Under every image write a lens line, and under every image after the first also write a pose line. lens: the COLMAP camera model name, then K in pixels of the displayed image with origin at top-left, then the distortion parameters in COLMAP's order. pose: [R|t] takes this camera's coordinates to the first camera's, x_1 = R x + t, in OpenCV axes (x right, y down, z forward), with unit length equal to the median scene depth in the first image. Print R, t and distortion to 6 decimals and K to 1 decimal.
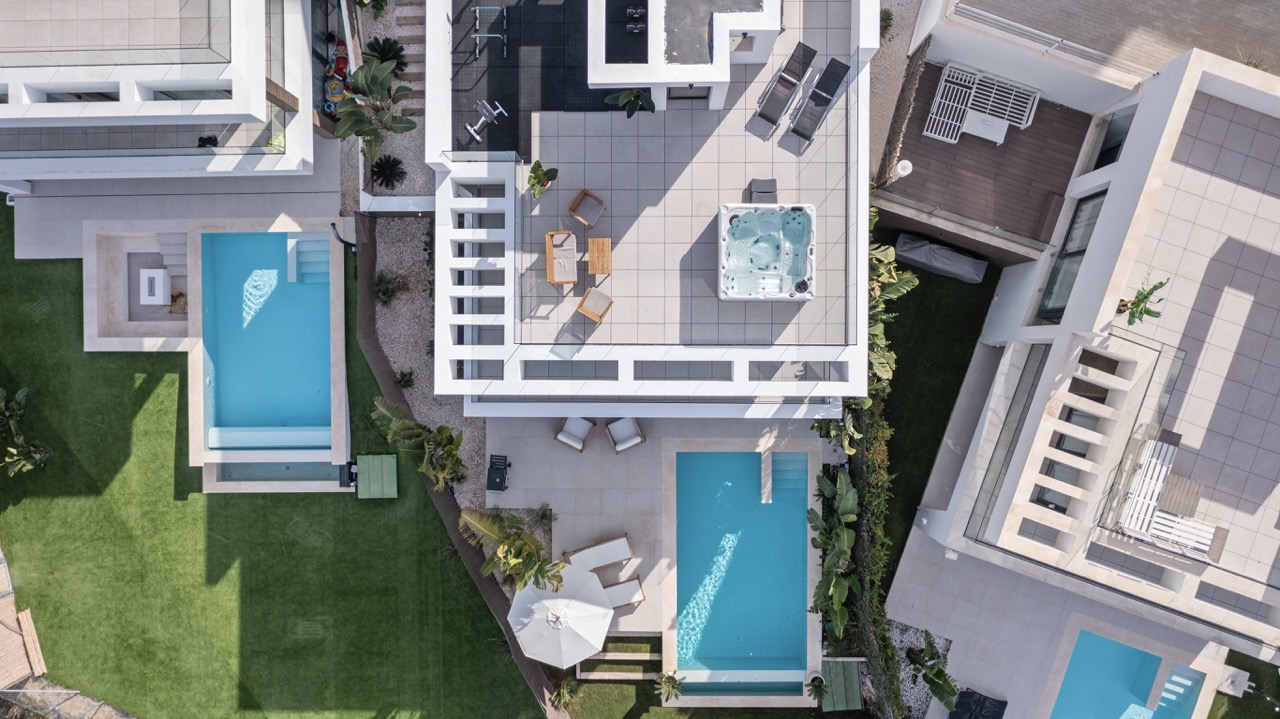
lens RADIAL K [[1060.7, 0, 632.8], [0, 1060.7, 356.3], [0, 0, 1]] dist [-0.020136, 0.005813]
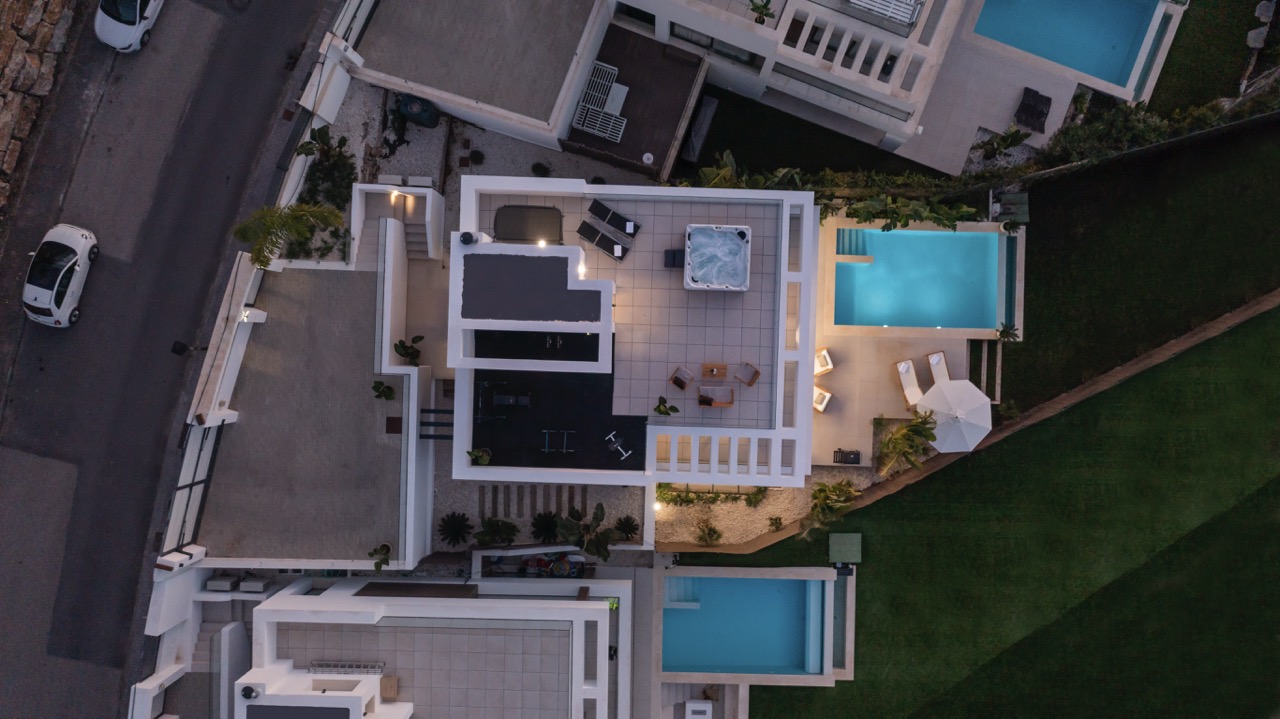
lens RADIAL K [[1060.7, 0, 642.8], [0, 1060.7, 353.1], [0, 0, 1]] dist [-0.020136, 0.005813]
pose [[0.030130, -0.999387, 0.017824, -0.027955], [0.999321, 0.029740, -0.021727, -0.129823], [0.021184, 0.018467, 0.999605, -0.377283]]
